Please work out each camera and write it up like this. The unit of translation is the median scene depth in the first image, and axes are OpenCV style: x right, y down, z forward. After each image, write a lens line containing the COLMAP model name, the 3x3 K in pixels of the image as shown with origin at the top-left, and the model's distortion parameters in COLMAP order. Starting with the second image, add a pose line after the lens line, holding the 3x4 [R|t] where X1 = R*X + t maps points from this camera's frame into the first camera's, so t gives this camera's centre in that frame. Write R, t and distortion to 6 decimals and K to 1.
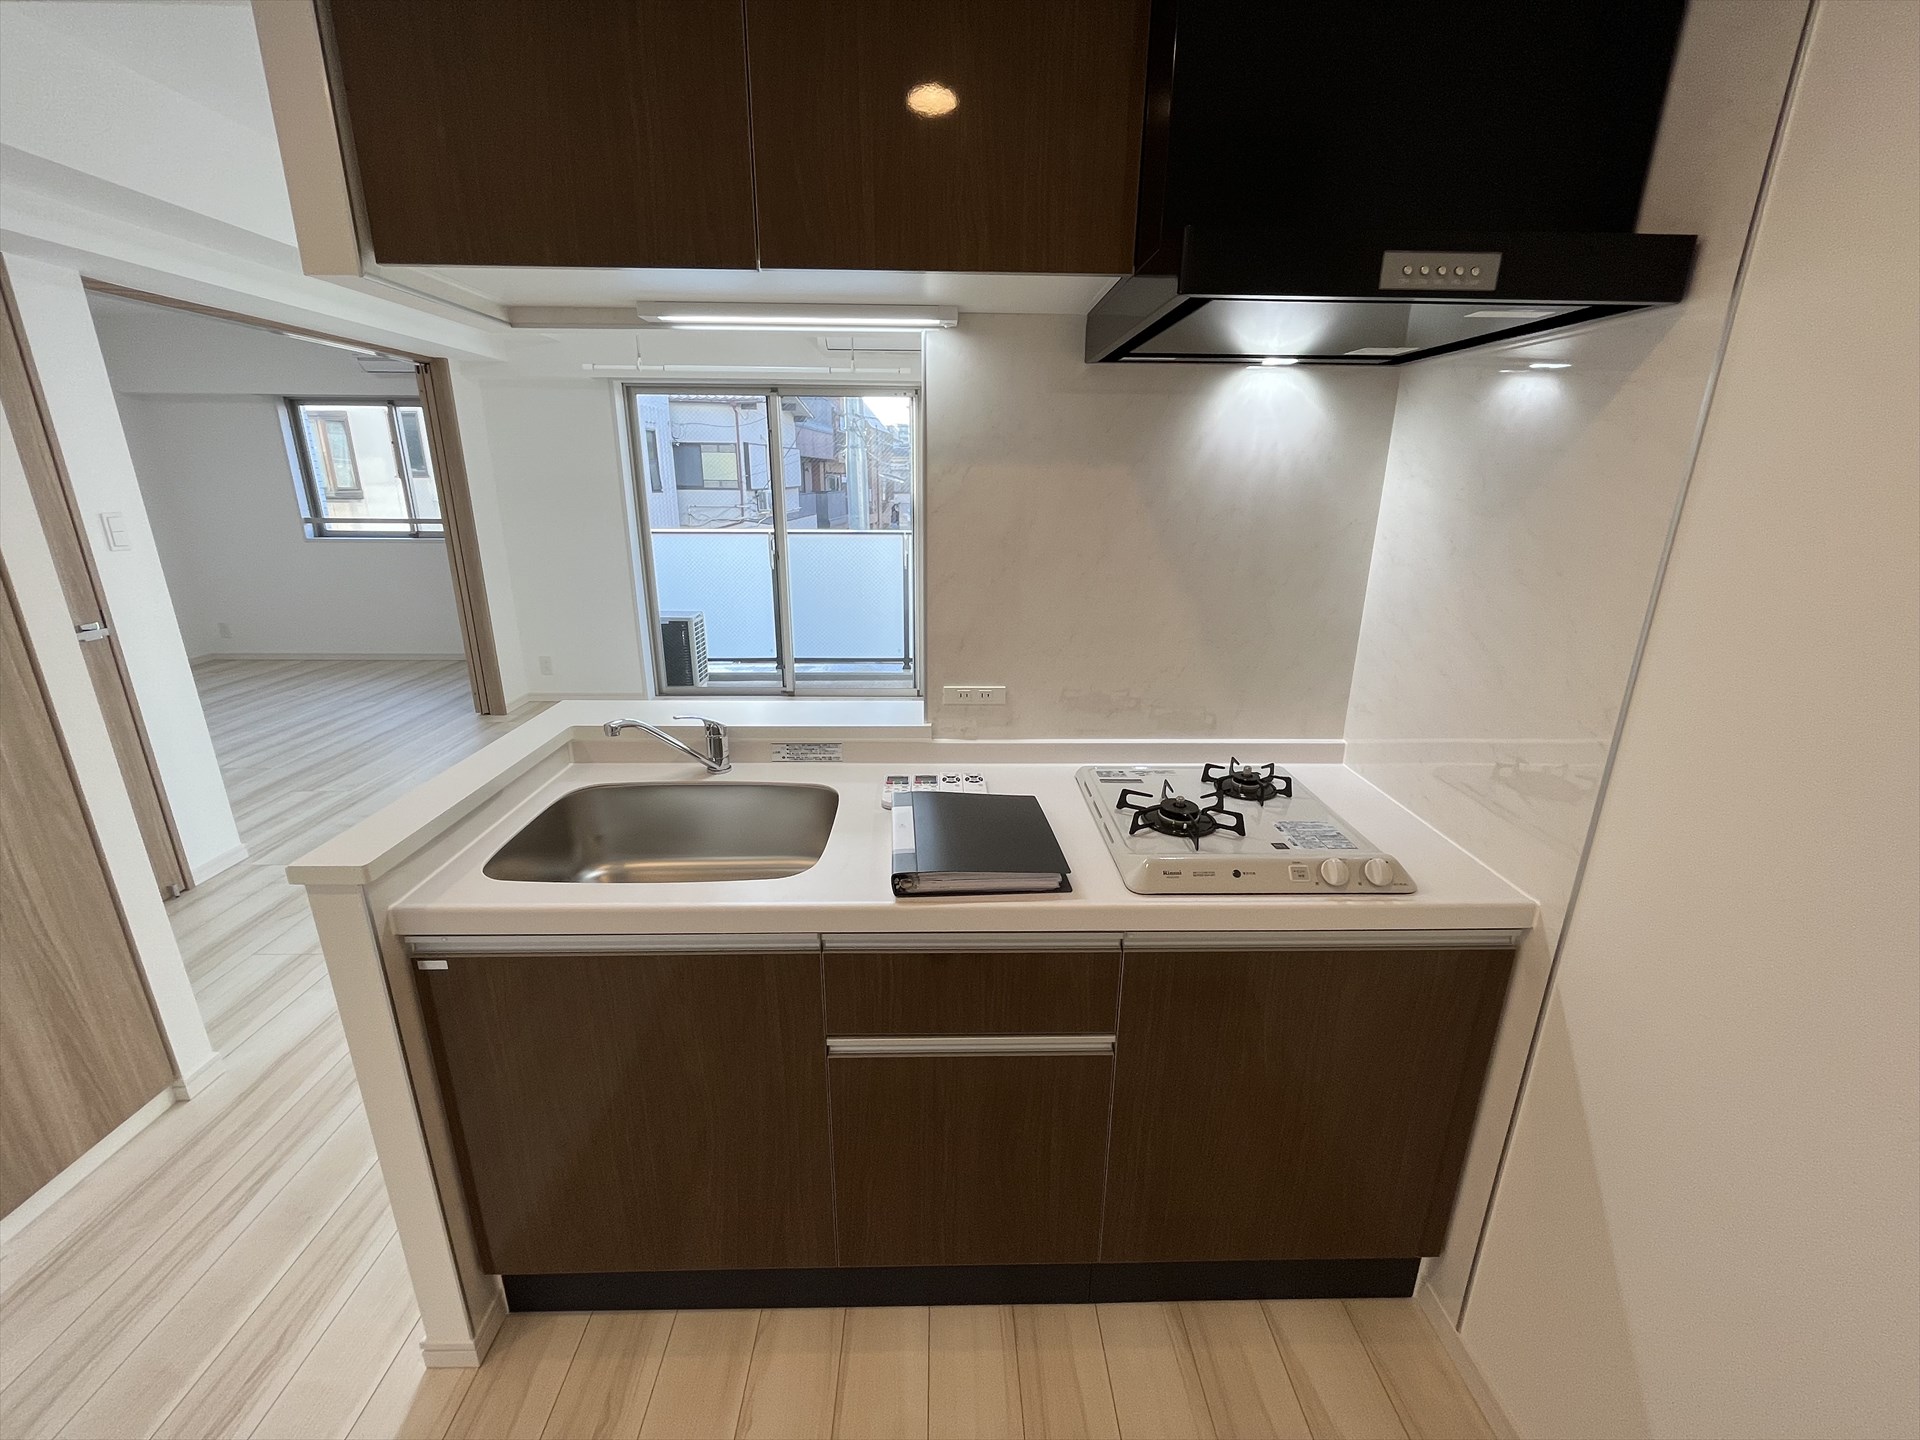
lens RADIAL K [[786.0, 0, 957.2], [0, 786.0, 716.3], [0, 0, 1]] dist [-0.002159, 0.000204]
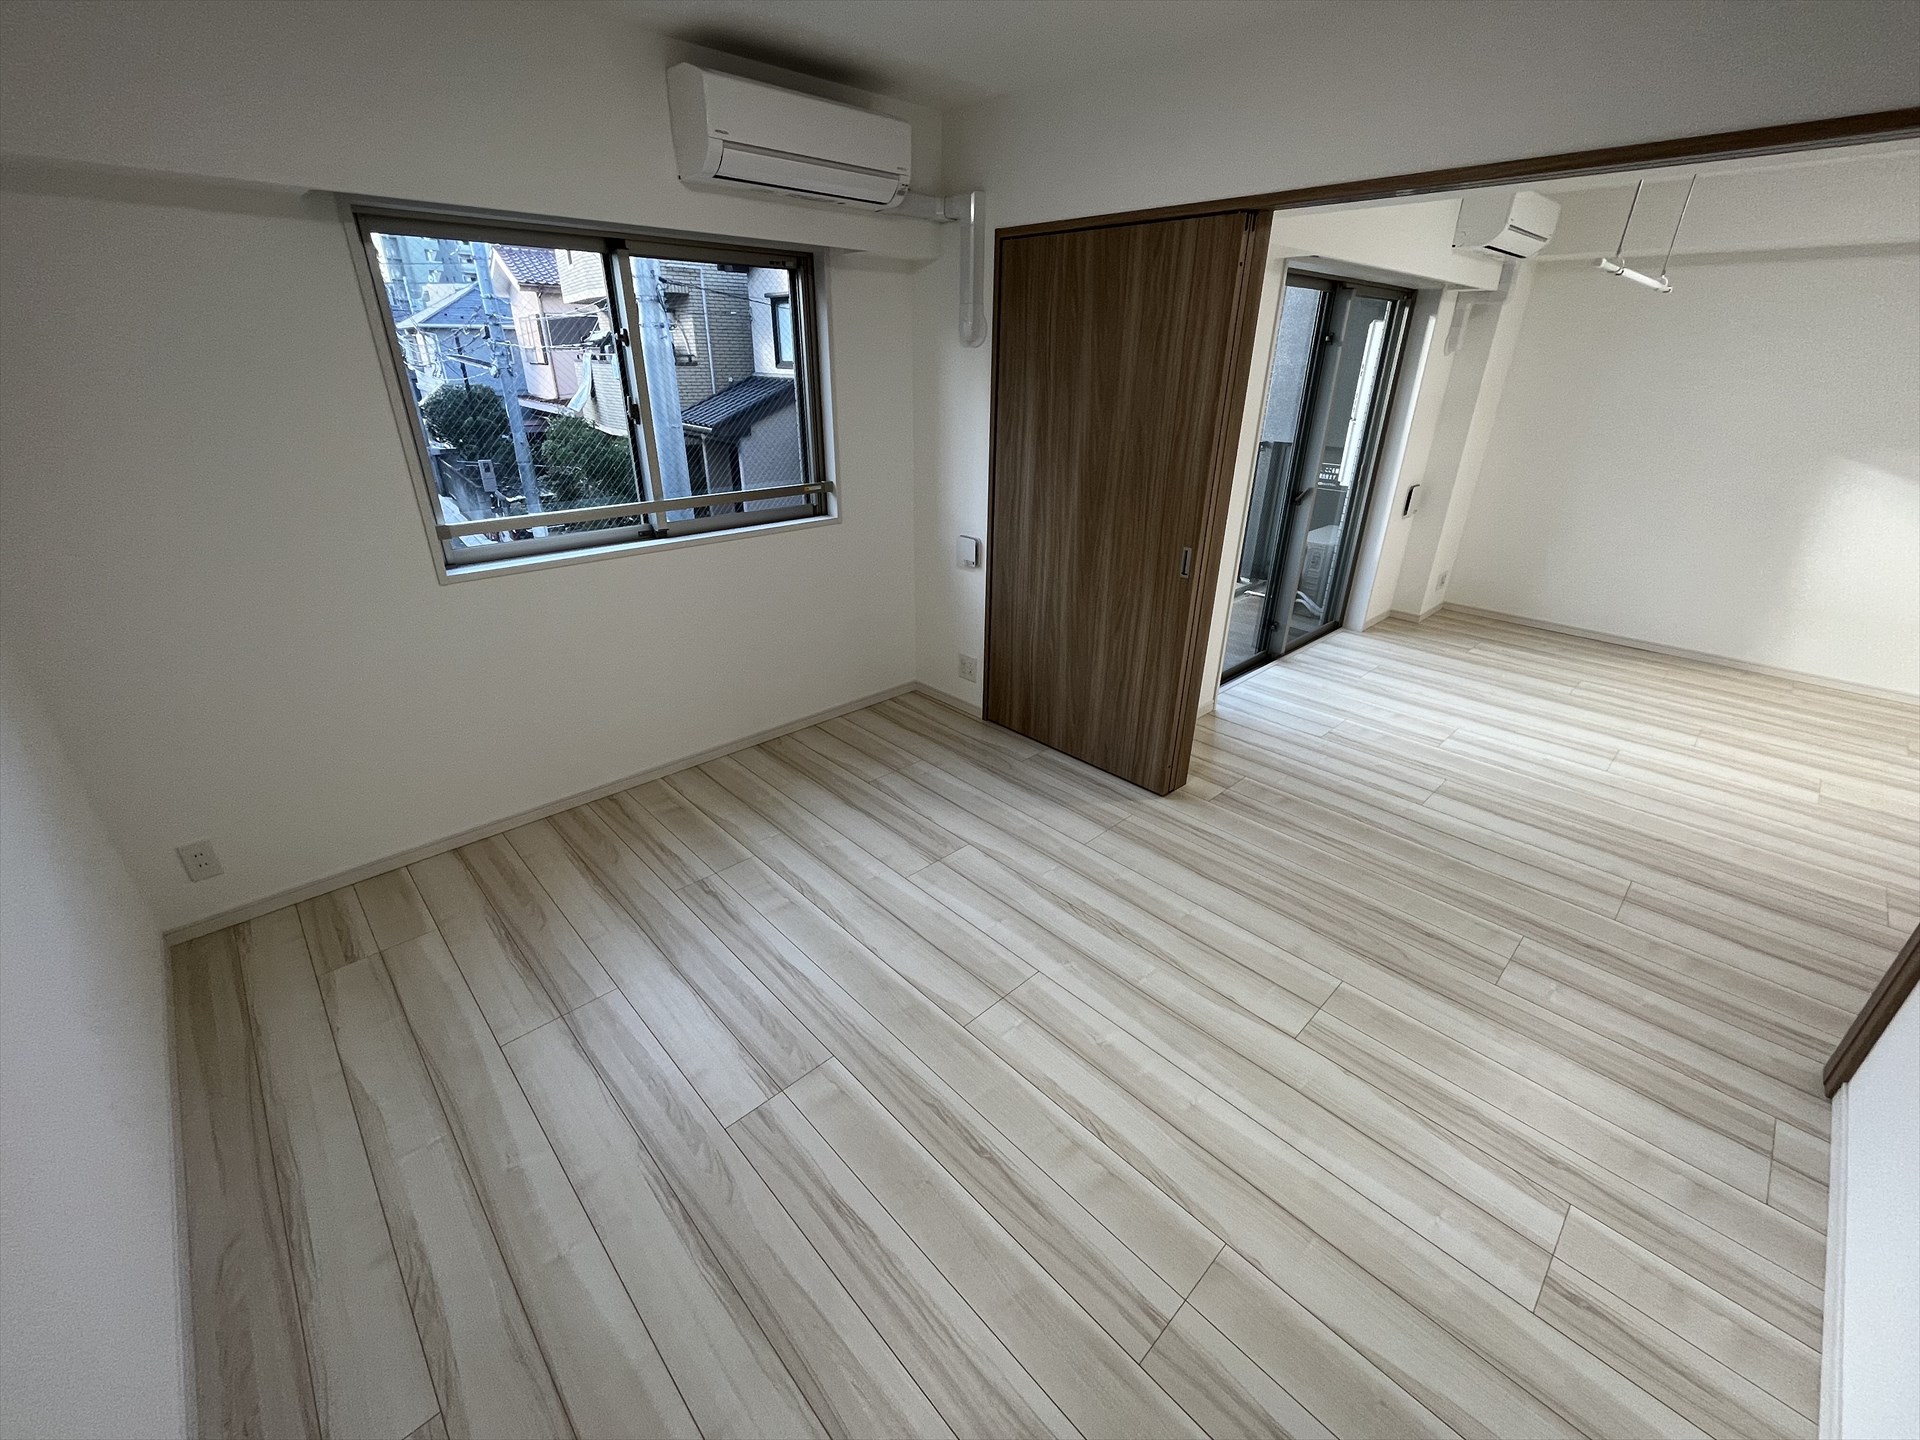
lens RADIAL K [[777.3, 0, 960.0], [0, 777.3, 720.0], [0, 0, 1]] dist [-0.002536, -0.000020]
pose [[0.740373, -0.286595, 0.608038, -1.450010], [0.190616, 0.956937, 0.218944, -0.308118], [-0.644603, -0.046198, 0.763121, 0.814759]]
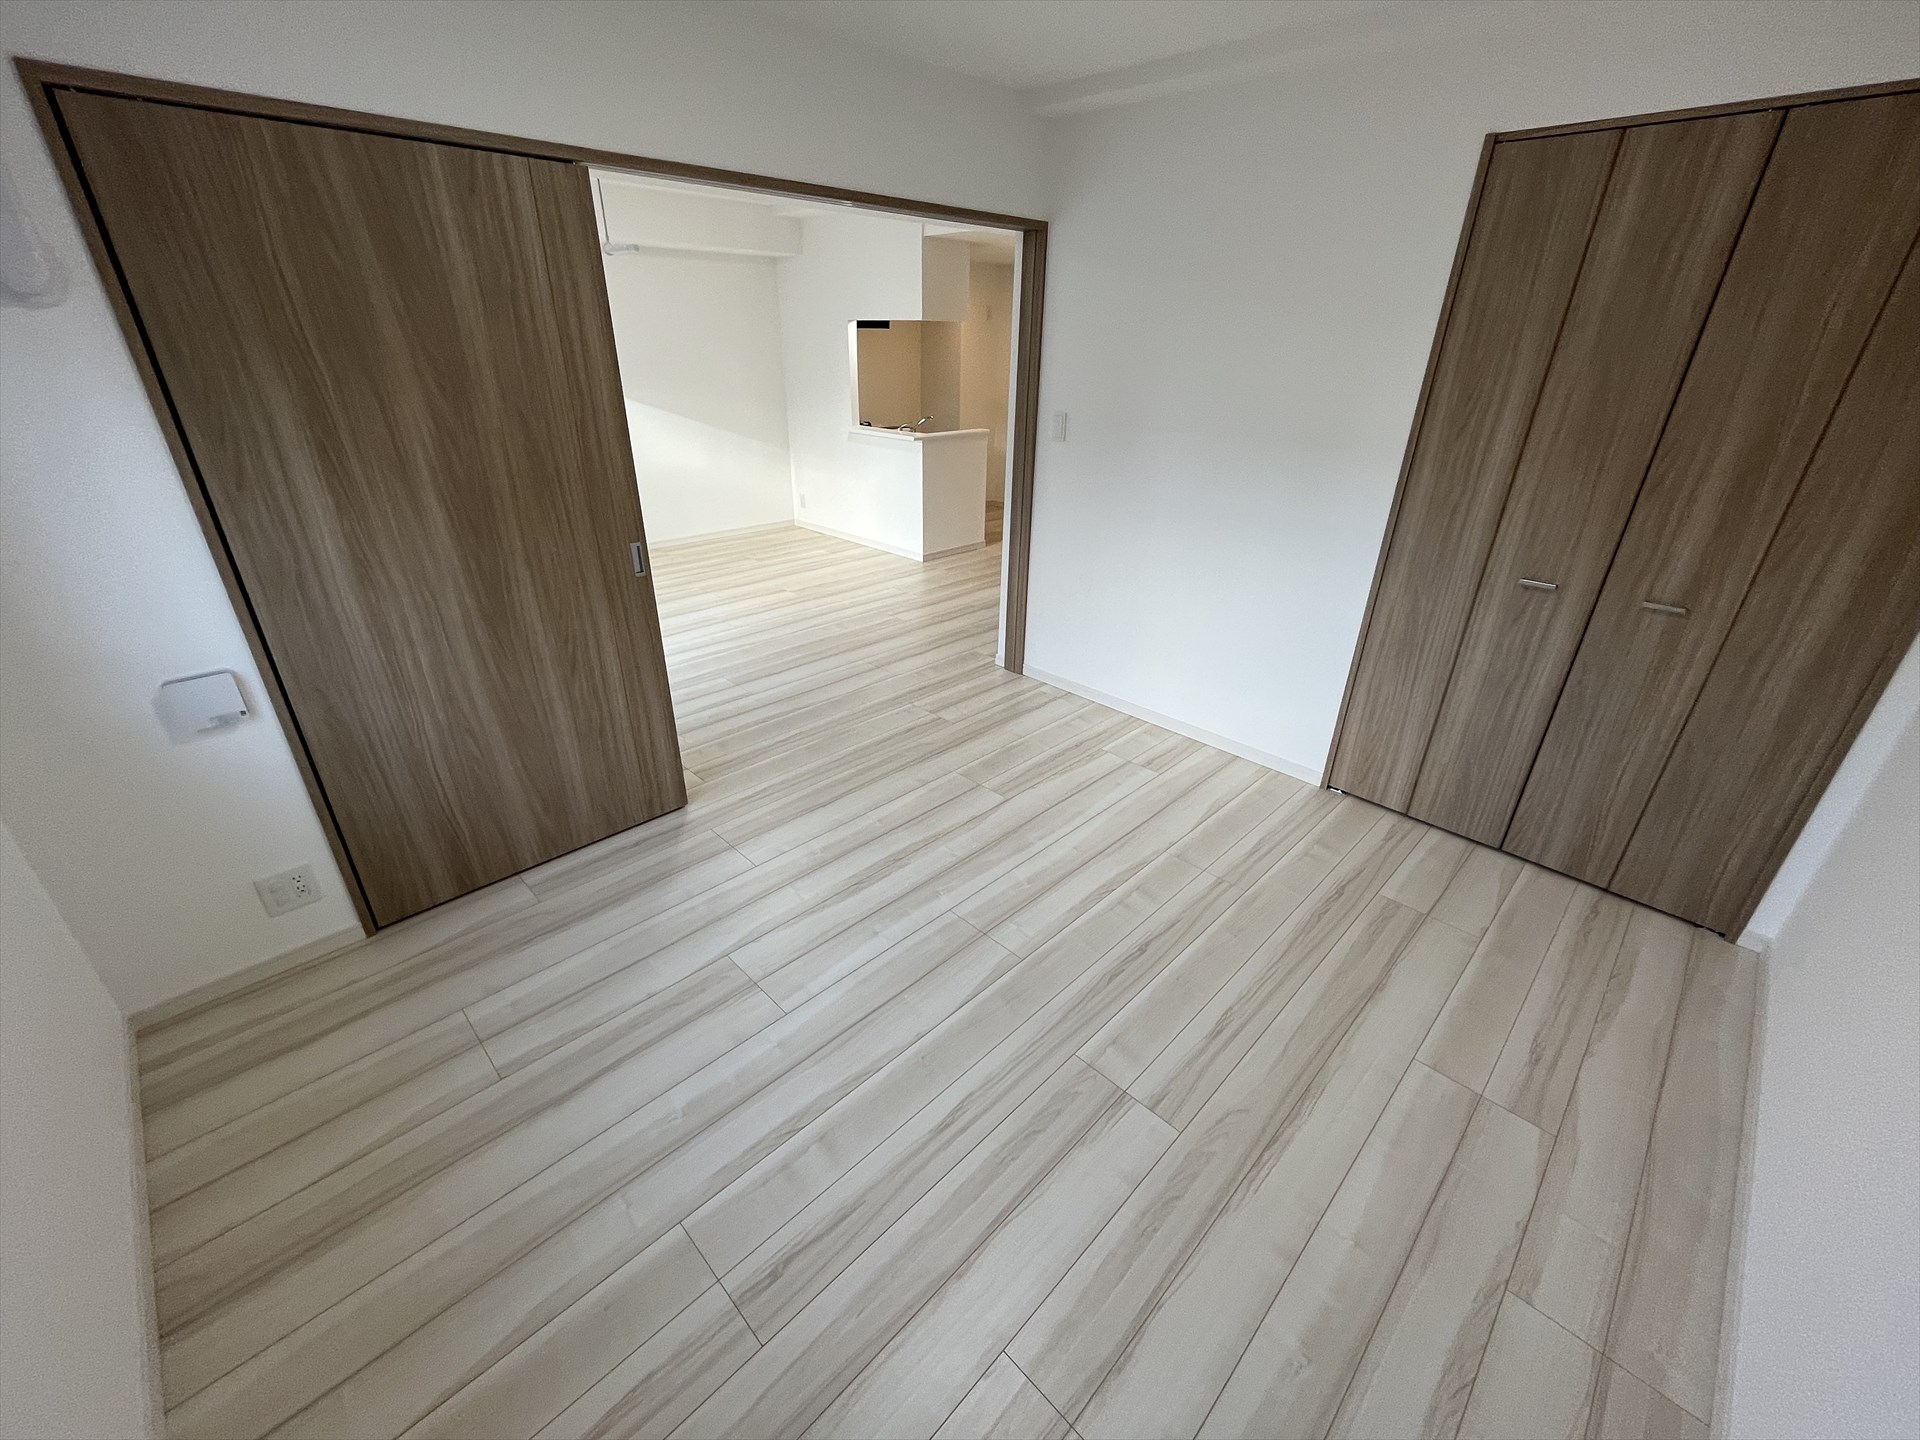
lens RADIAL K [[786.0, 0, 957.2], [0, 786.0, 716.3], [0, 0, 1]] dist [-0.002159, 0.000204]
pose [[-0.688667, -0.333847, 0.643649, -1.467512], [0.191151, 0.772701, 0.605305, -0.500117], [-0.699427, 0.539888, -0.468319, 1.443263]]
